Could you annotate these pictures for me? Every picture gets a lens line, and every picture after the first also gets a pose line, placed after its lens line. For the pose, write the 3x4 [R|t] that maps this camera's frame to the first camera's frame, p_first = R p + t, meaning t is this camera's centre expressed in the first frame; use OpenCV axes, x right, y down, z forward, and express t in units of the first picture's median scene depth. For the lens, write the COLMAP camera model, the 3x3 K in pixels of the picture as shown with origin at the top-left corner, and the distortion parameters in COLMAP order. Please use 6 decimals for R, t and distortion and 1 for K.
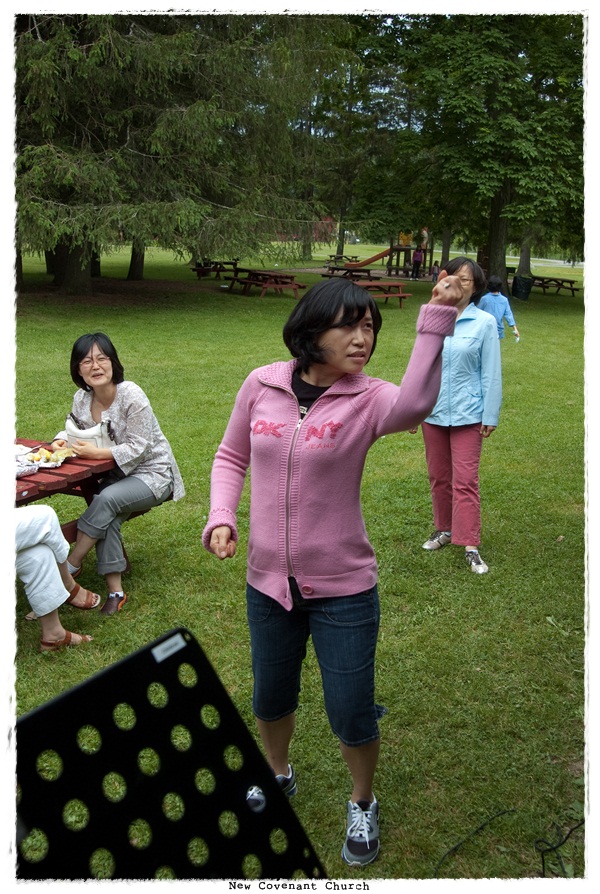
lens RADIAL K [[928.7, 0, 299.7], [0, 928.7, 438.6], [0, 0, 1]] dist [-0.119952, 0.000000]
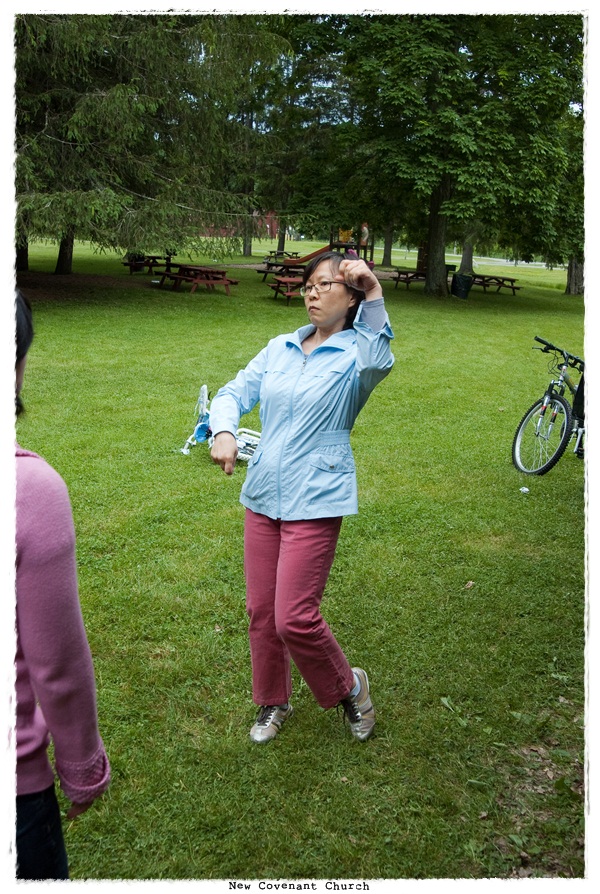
lens RADIAL K [[928.7, 0, 298.6], [0, 928.7, 446.3], [0, 0, 1]] dist [-0.119952, 0.000000]
pose [[0.998326, 0.002354, 0.057793, 0.015315], [-0.003042, 0.999925, 0.011828, -0.005162], [-0.057761, -0.011984, 0.998258, 0.032931]]
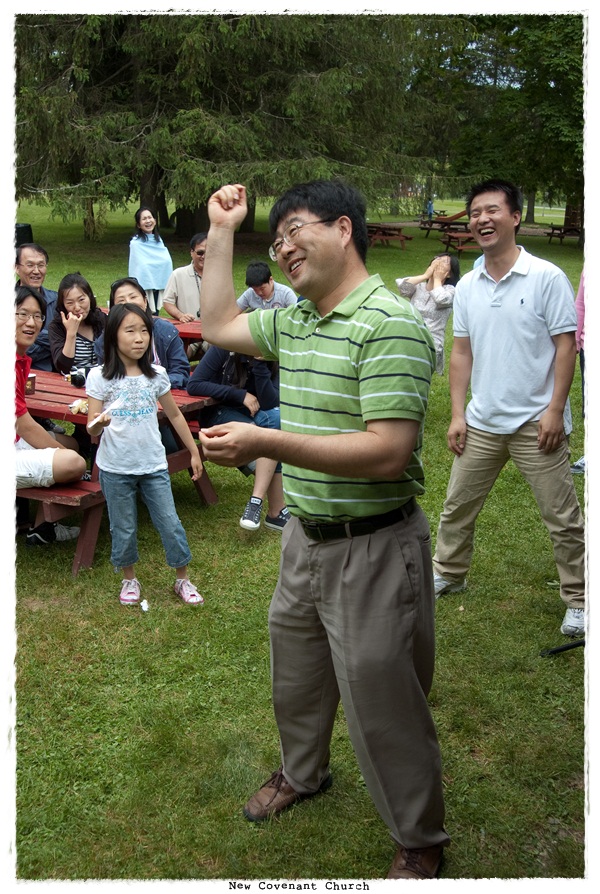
lens RADIAL K [[928.7, 0, 299.8], [0, 928.7, 440.5], [0, 0, 1]] dist [-0.119952, 0.000000]
pose [[0.996986, 0.011346, -0.076746, -0.040604], [-0.007634, 0.998795, 0.048484, 0.020170], [0.077203, -0.047752, 0.995871, -0.088901]]
